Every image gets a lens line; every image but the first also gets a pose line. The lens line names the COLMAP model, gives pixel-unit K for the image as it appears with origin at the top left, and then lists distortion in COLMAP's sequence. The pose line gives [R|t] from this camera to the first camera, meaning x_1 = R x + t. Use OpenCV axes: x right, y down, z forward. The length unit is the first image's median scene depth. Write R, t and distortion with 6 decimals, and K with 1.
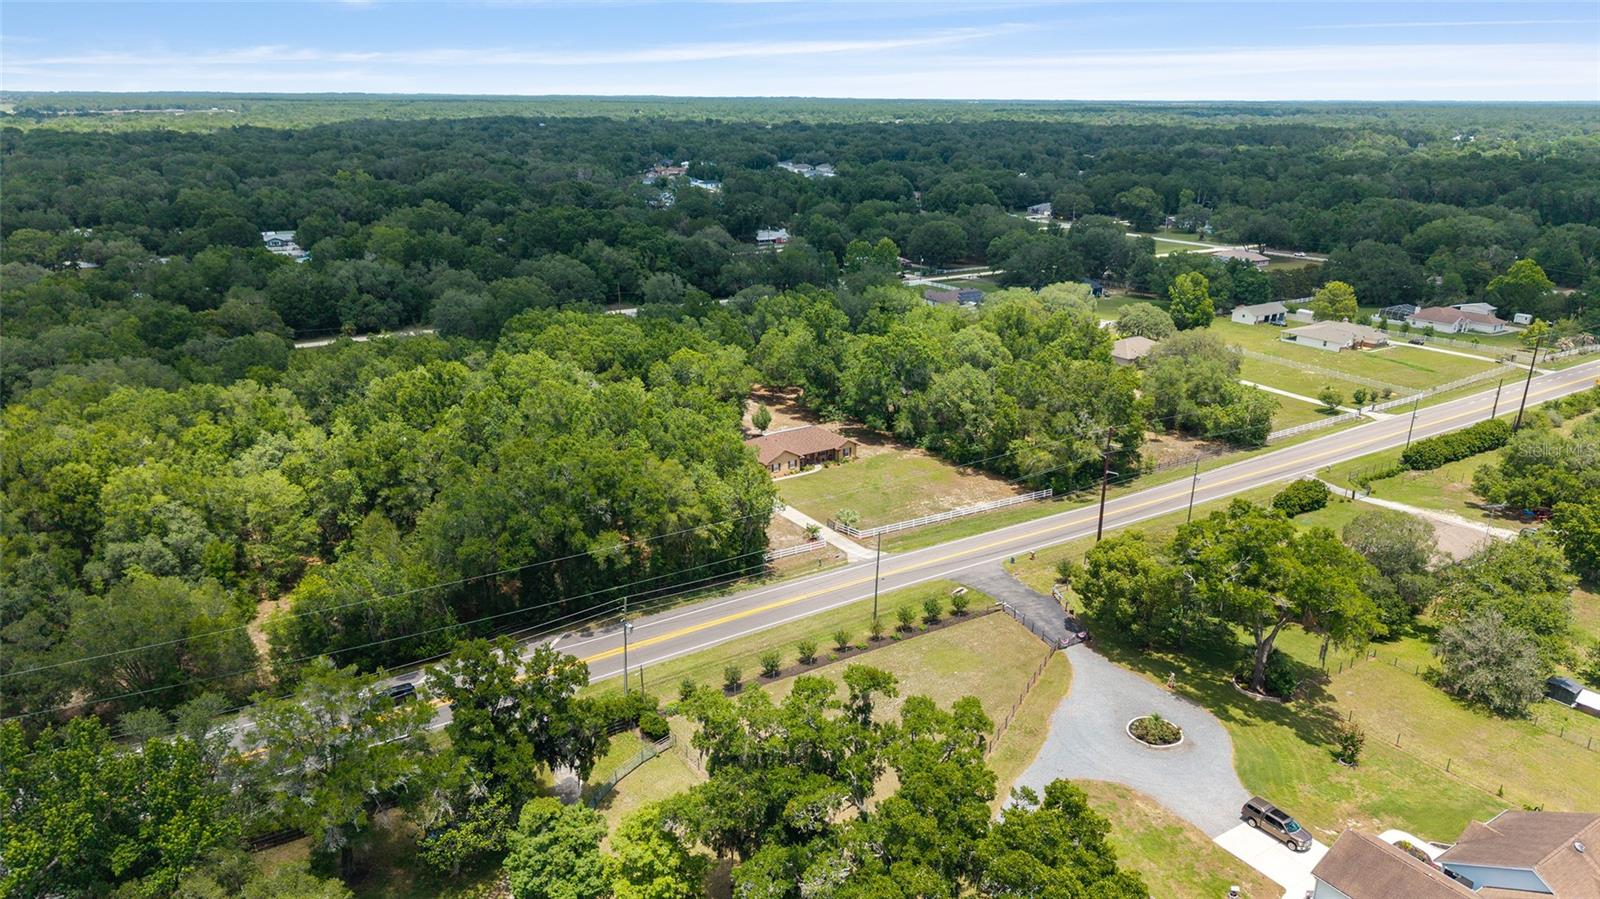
lens RADIAL K [[1070.4, 0, 784.9], [0, 1070.4, 440.9], [0, 0, 1]] dist [0.009459, -0.008073]
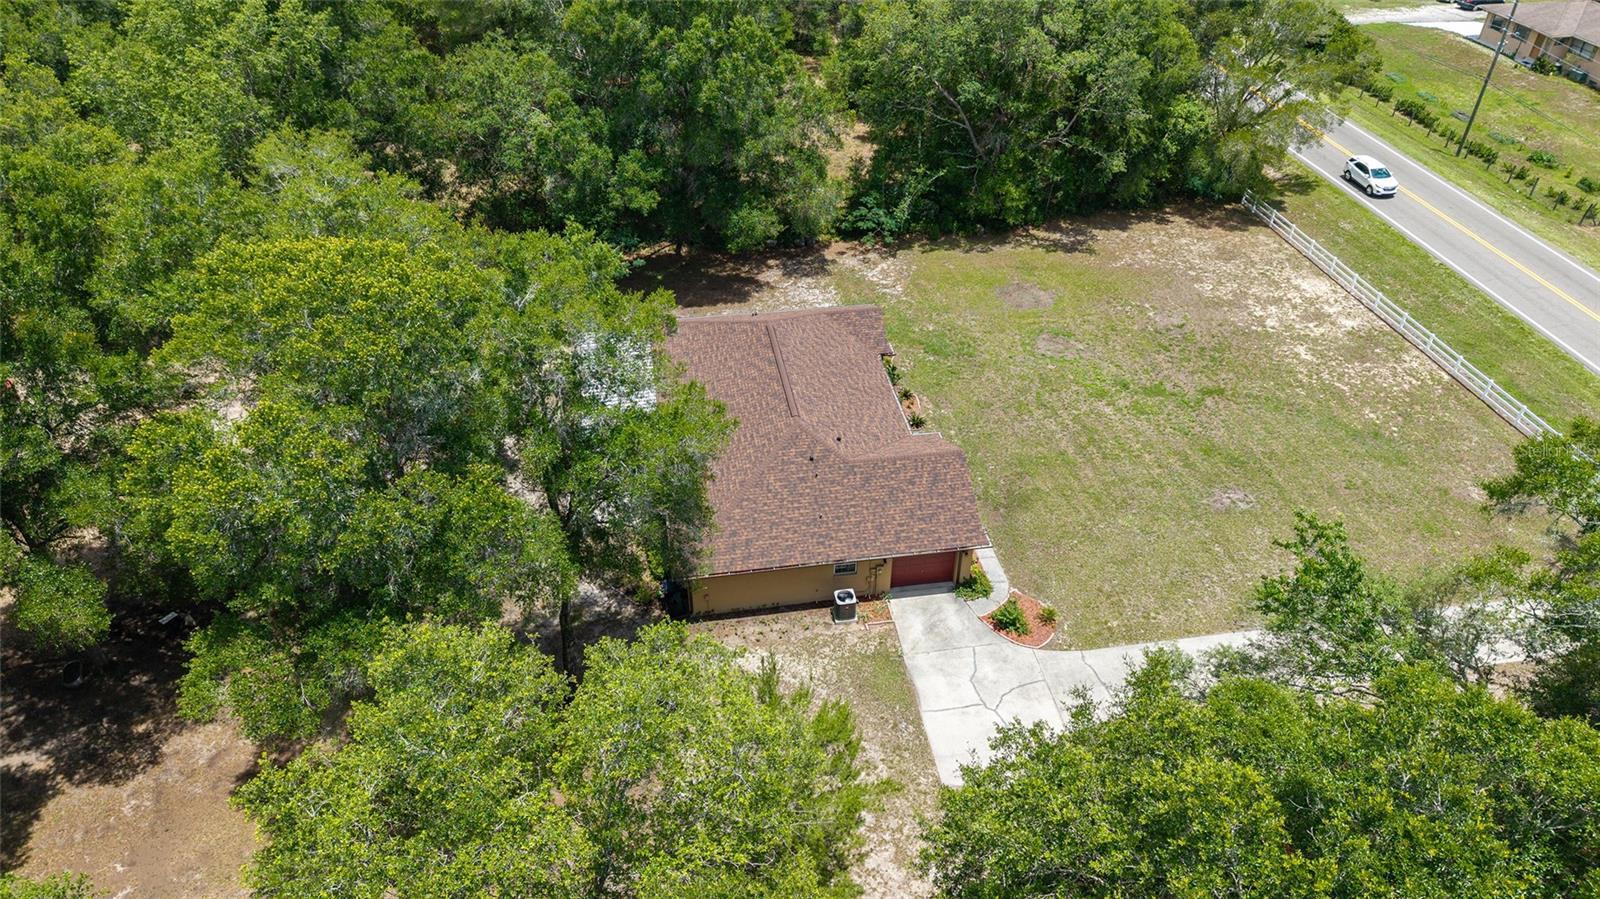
lens RADIAL K [[1070.4, 0, 805.3], [0, 1070.4, 454.3], [0, 0, 1]] dist [0.009459, -0.008073]
pose [[0.395710, -0.547634, 0.737232, -0.190467], [0.272488, 0.836620, 0.475203, -0.114035], [-0.877020, 0.012844, 0.480282, 0.896087]]
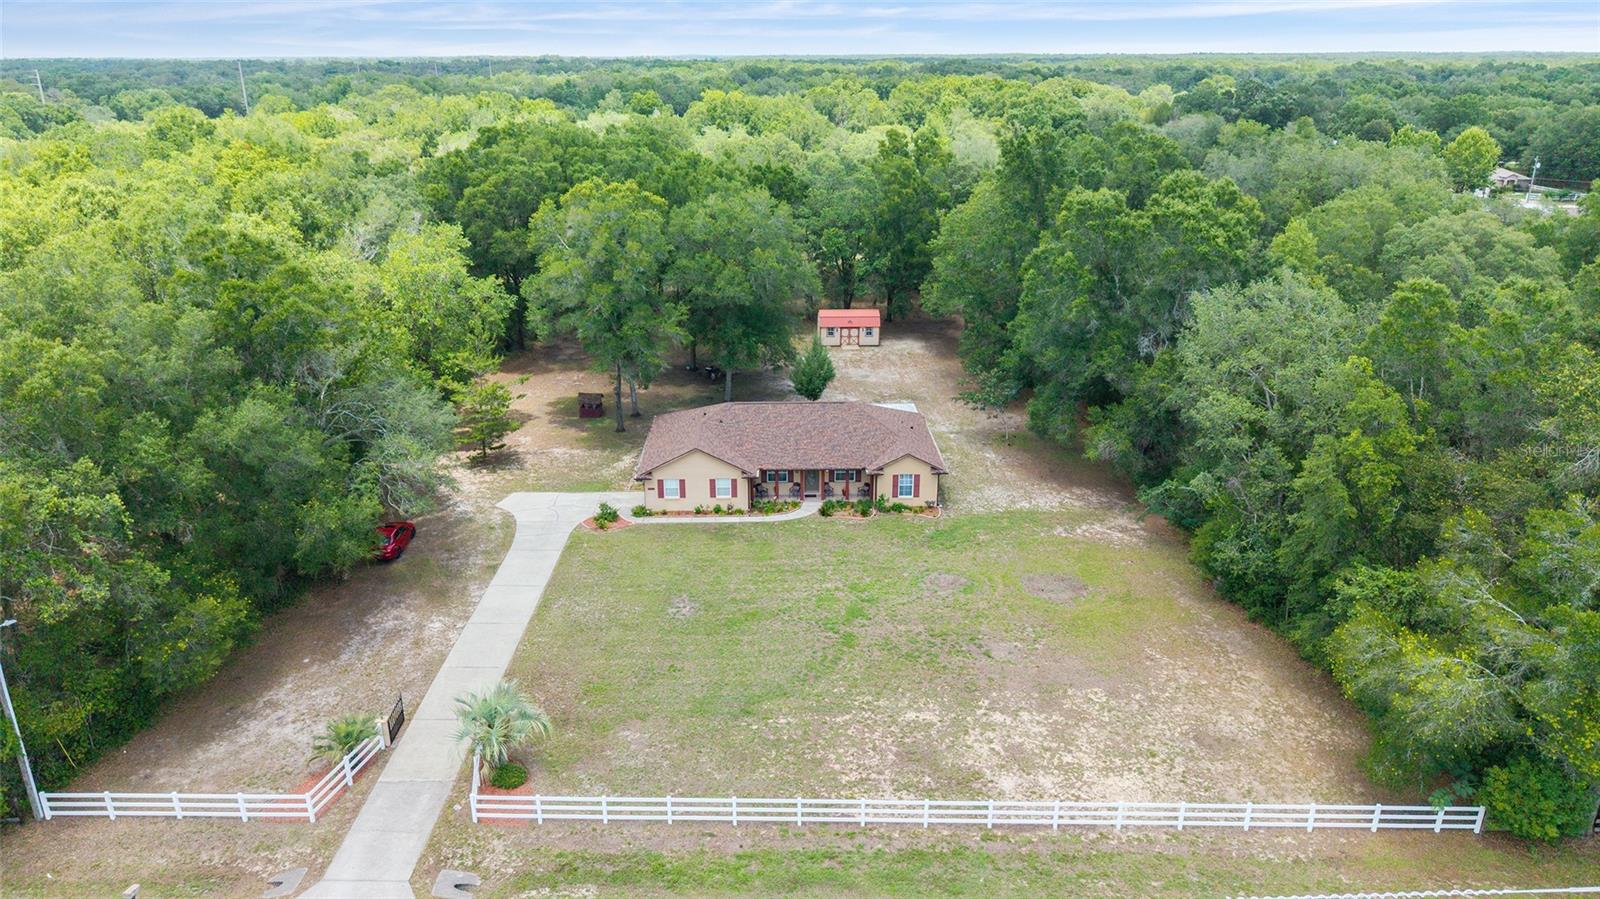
lens RADIAL K [[1070.4, 0, 805.0], [0, 1070.4, 464.2], [0, 0, 1]] dist [0.009459, -0.008073]
pose [[0.854829, 0.183369, -0.485430, 0.209748], [-0.157151, 0.983033, 0.094599, -0.026360], [0.494540, -0.004580, 0.869143, 0.682775]]
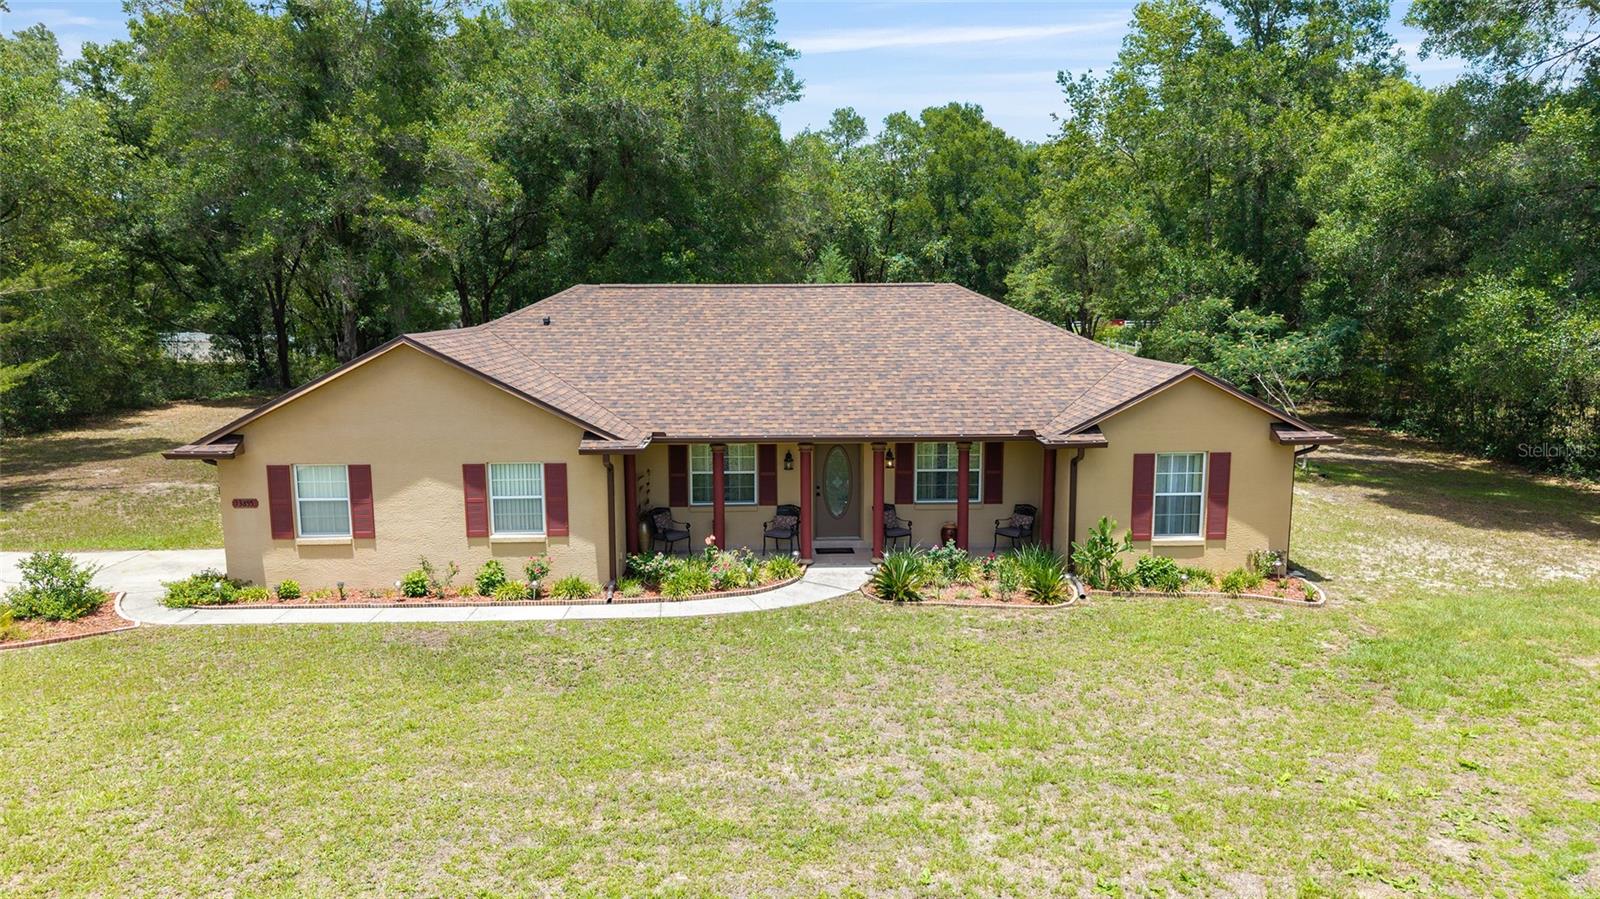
lens RADIAL K [[1070.4, 0, 798.2], [0, 1070.4, 451.8], [0, 0, 1]] dist [0.009459, -0.008073]
pose [[0.855497, 0.070263, -0.513019, 0.080827], [-0.152253, 0.981088, -0.119523, 0.024881], [0.494918, 0.180360, 0.850015, 0.918128]]
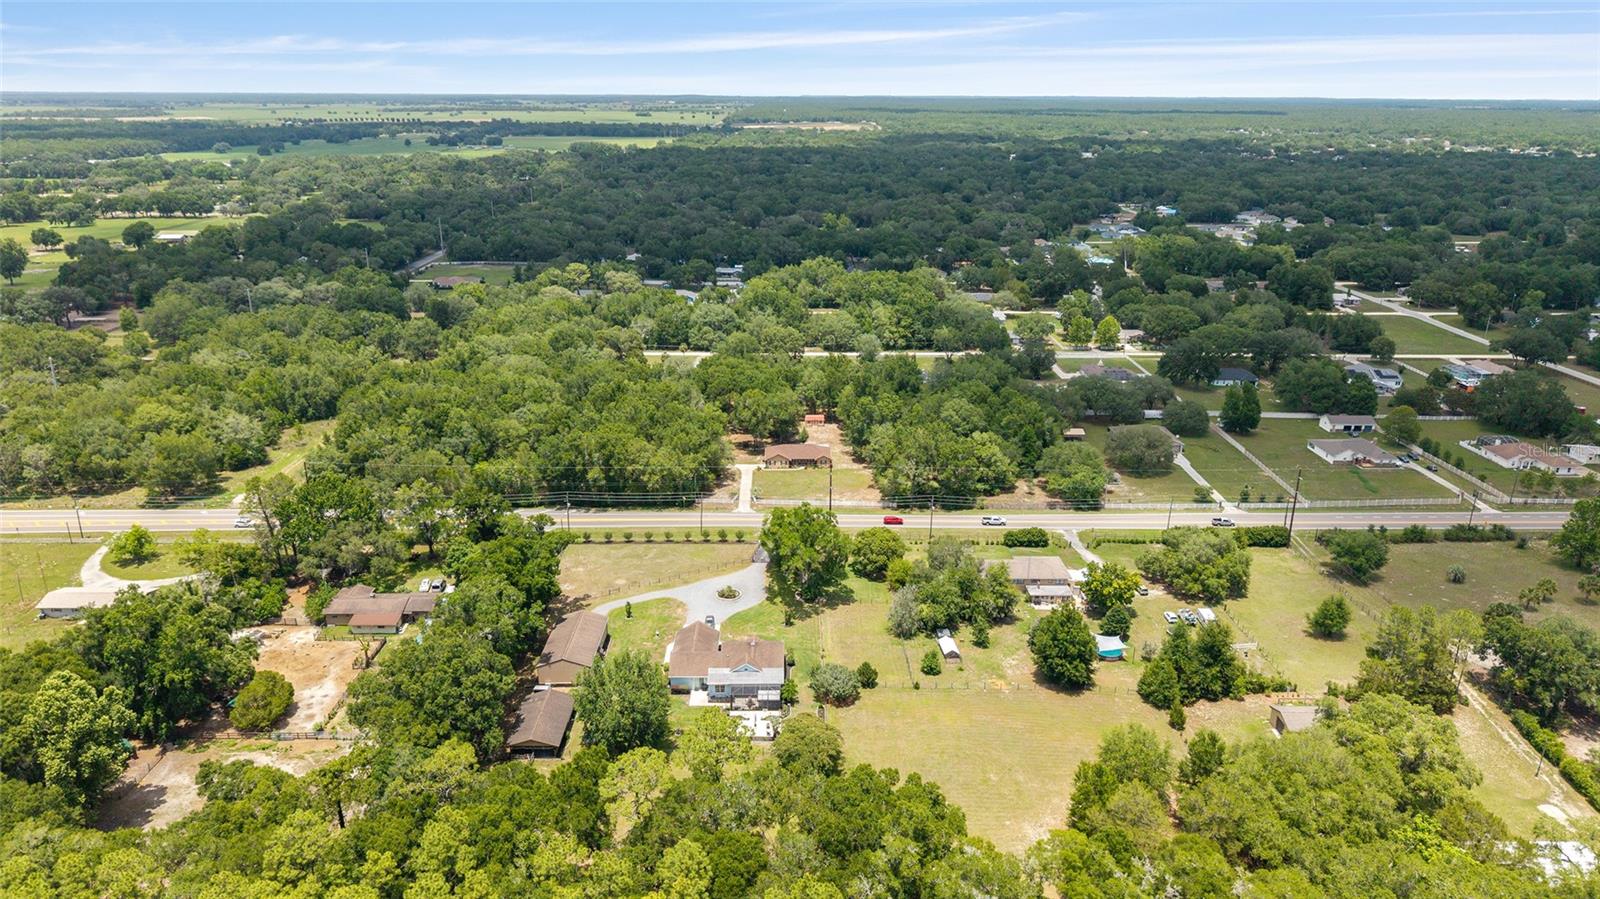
lens RADIAL K [[1070.4, 0, 798.0], [0, 1070.4, 452.1], [0, 0, 1]] dist [0.009459, -0.008073]
pose [[0.853842, 0.169065, -0.492312, 0.874314], [-0.163336, 0.985037, 0.054989, -0.094478], [0.494242, 0.033460, 0.868680, -0.498773]]
